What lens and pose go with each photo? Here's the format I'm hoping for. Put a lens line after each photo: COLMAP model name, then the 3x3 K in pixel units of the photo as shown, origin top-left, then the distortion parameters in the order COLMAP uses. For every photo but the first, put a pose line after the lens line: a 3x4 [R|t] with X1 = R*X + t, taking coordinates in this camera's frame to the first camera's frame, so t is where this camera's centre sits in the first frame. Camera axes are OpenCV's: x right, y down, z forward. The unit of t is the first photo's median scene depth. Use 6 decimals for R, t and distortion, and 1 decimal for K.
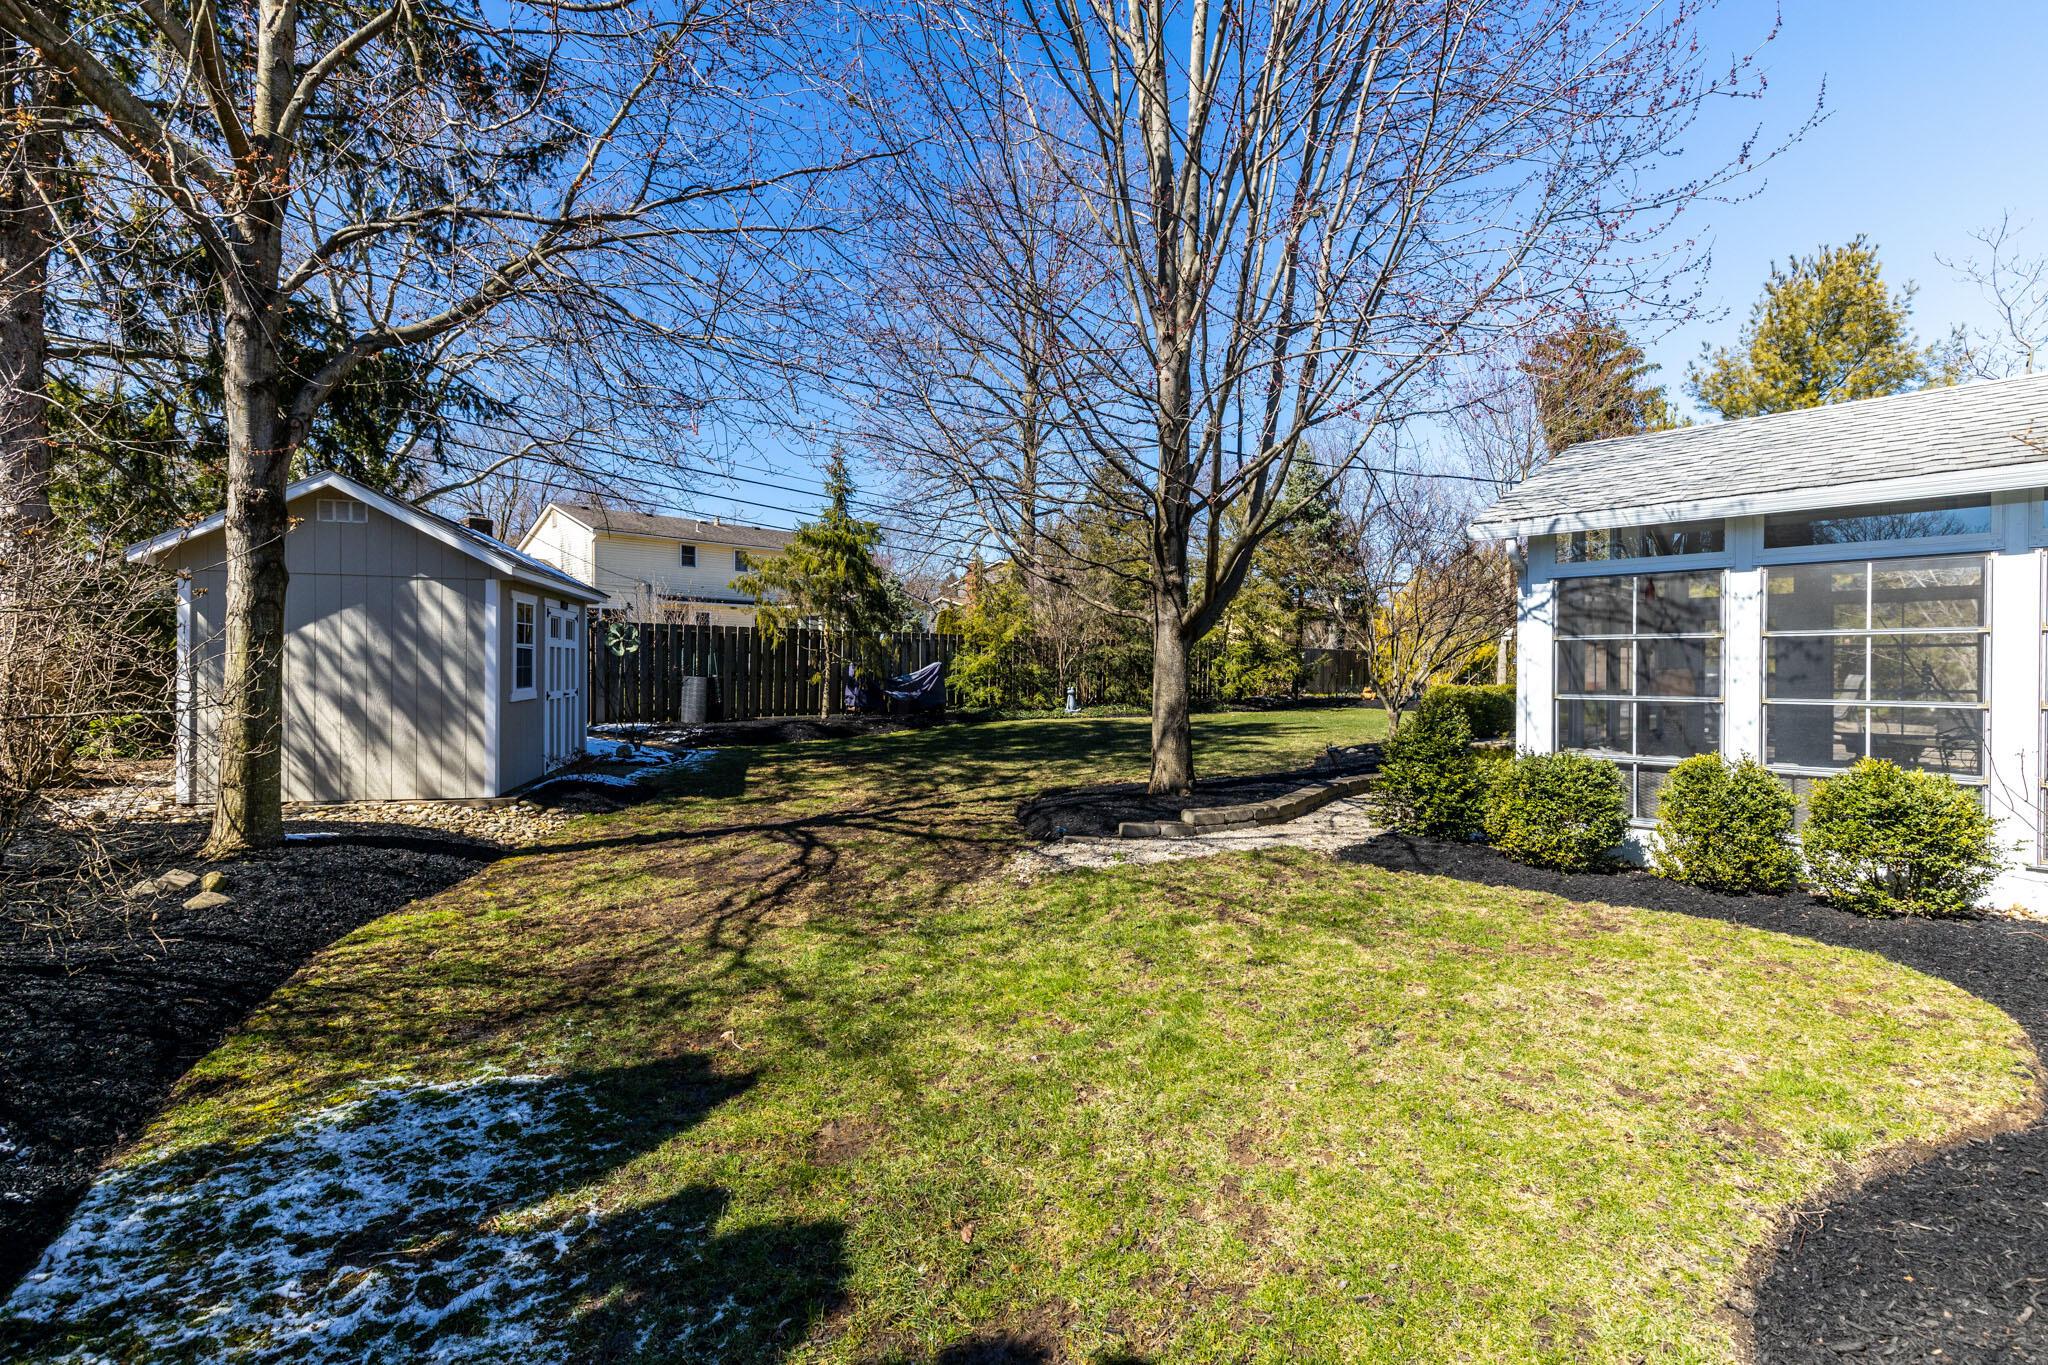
lens RADIAL K [[917.7, 0, 1028.9], [0, 917.7, 670.0], [0, 0, 1]] dist [0.001296, 0.000483]
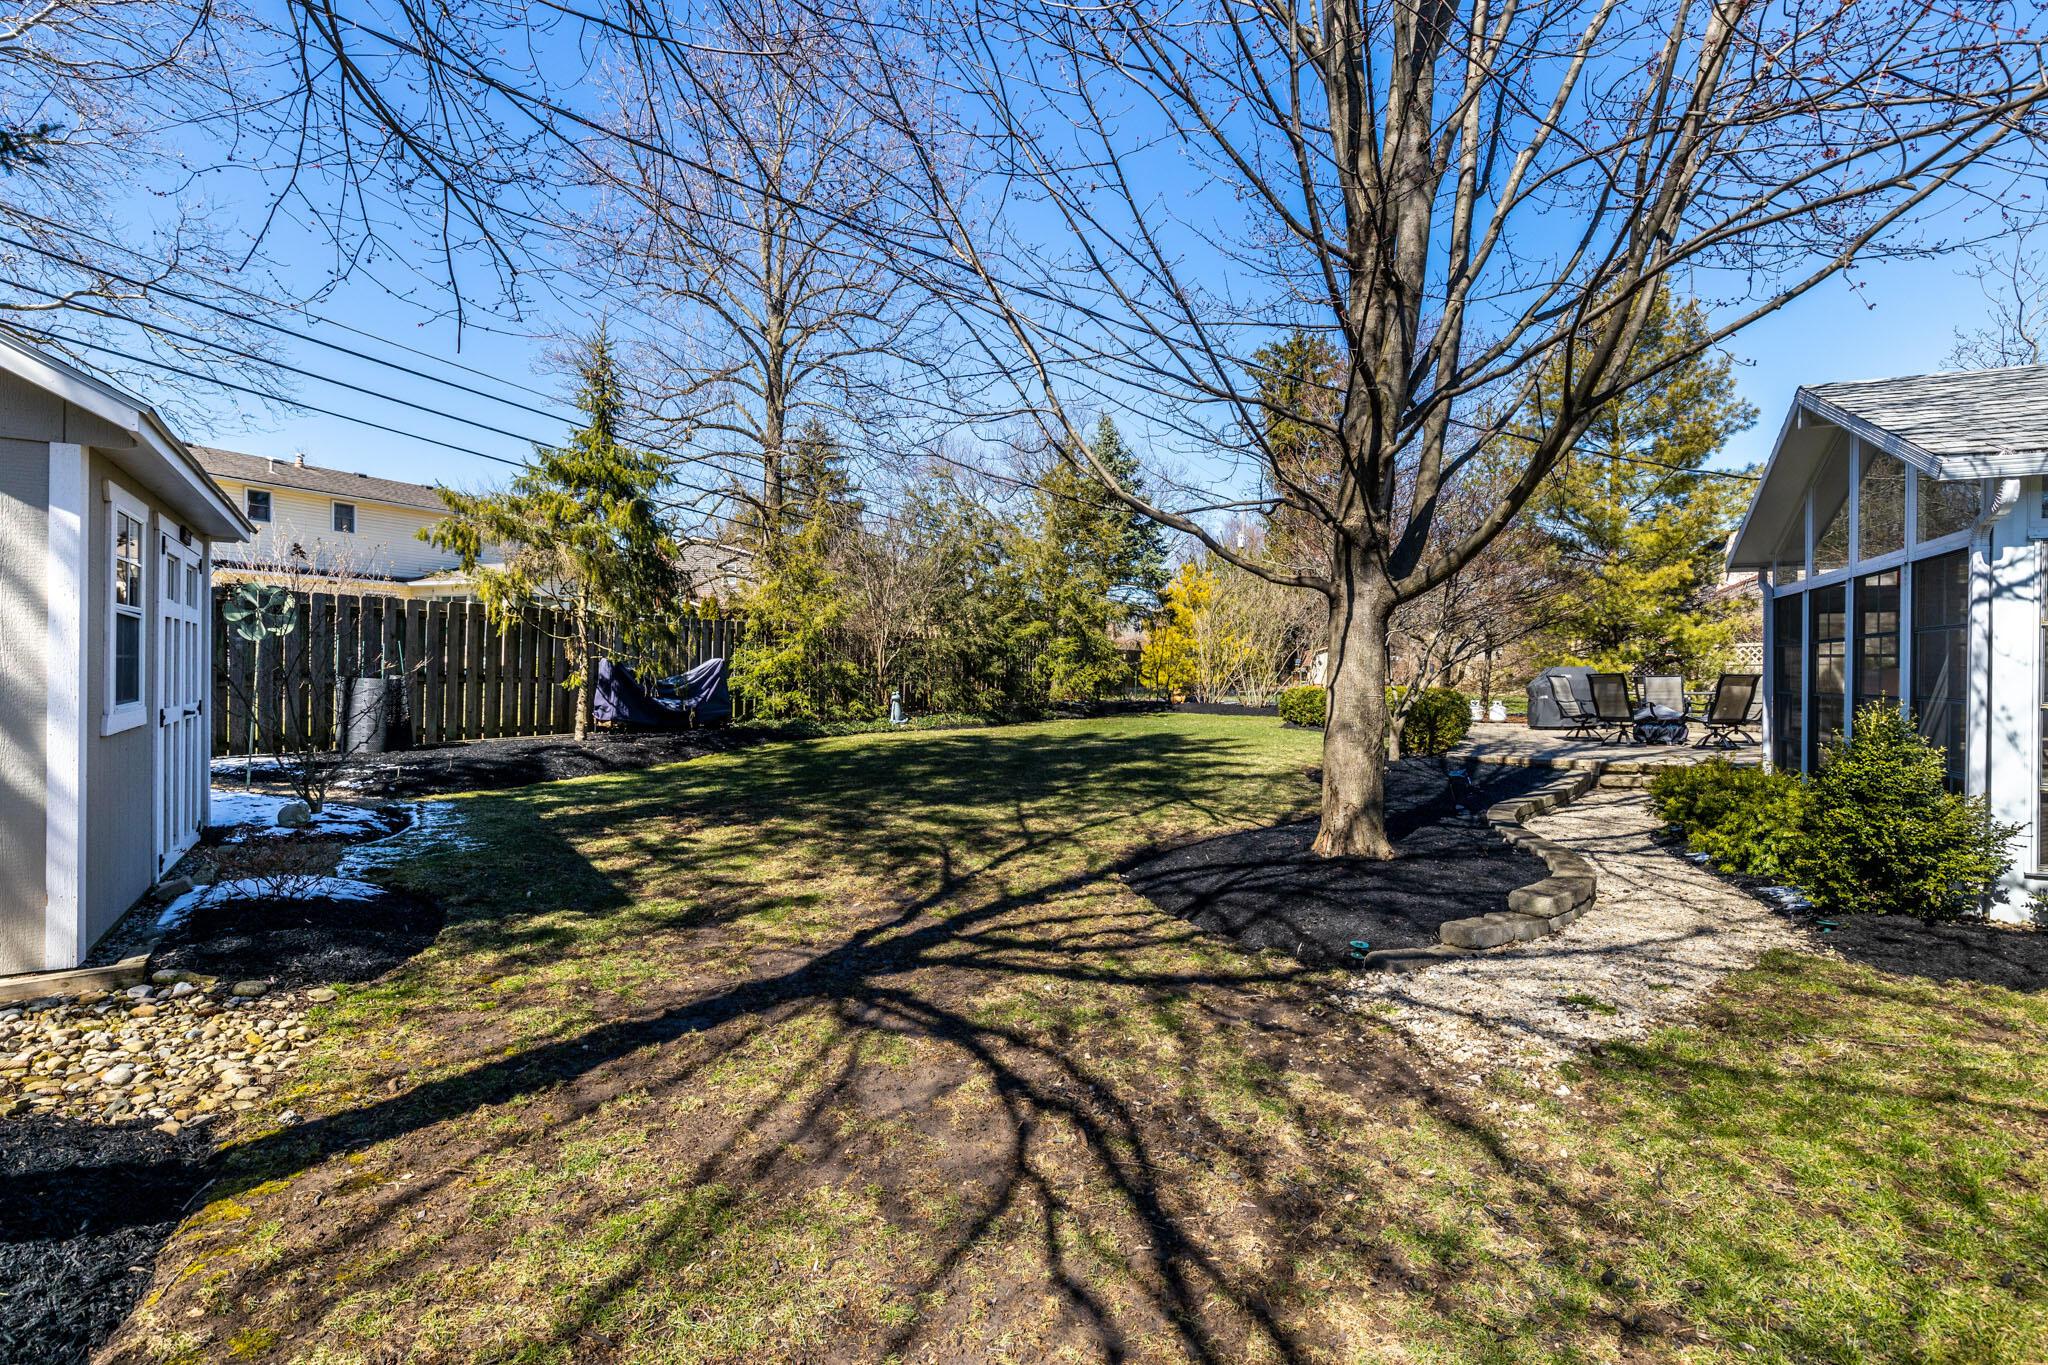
lens RADIAL K [[978.9, 0, 1024.8], [0, 978.9, 666.8], [0, 0, 1]] dist [0.001132, 0.000095]
pose [[0.939071, 0.005172, 0.343684, -0.160738], [-0.003810, 0.999982, -0.004638, 0.001135], [-0.343702, 0.003046, 0.939074, 0.210846]]
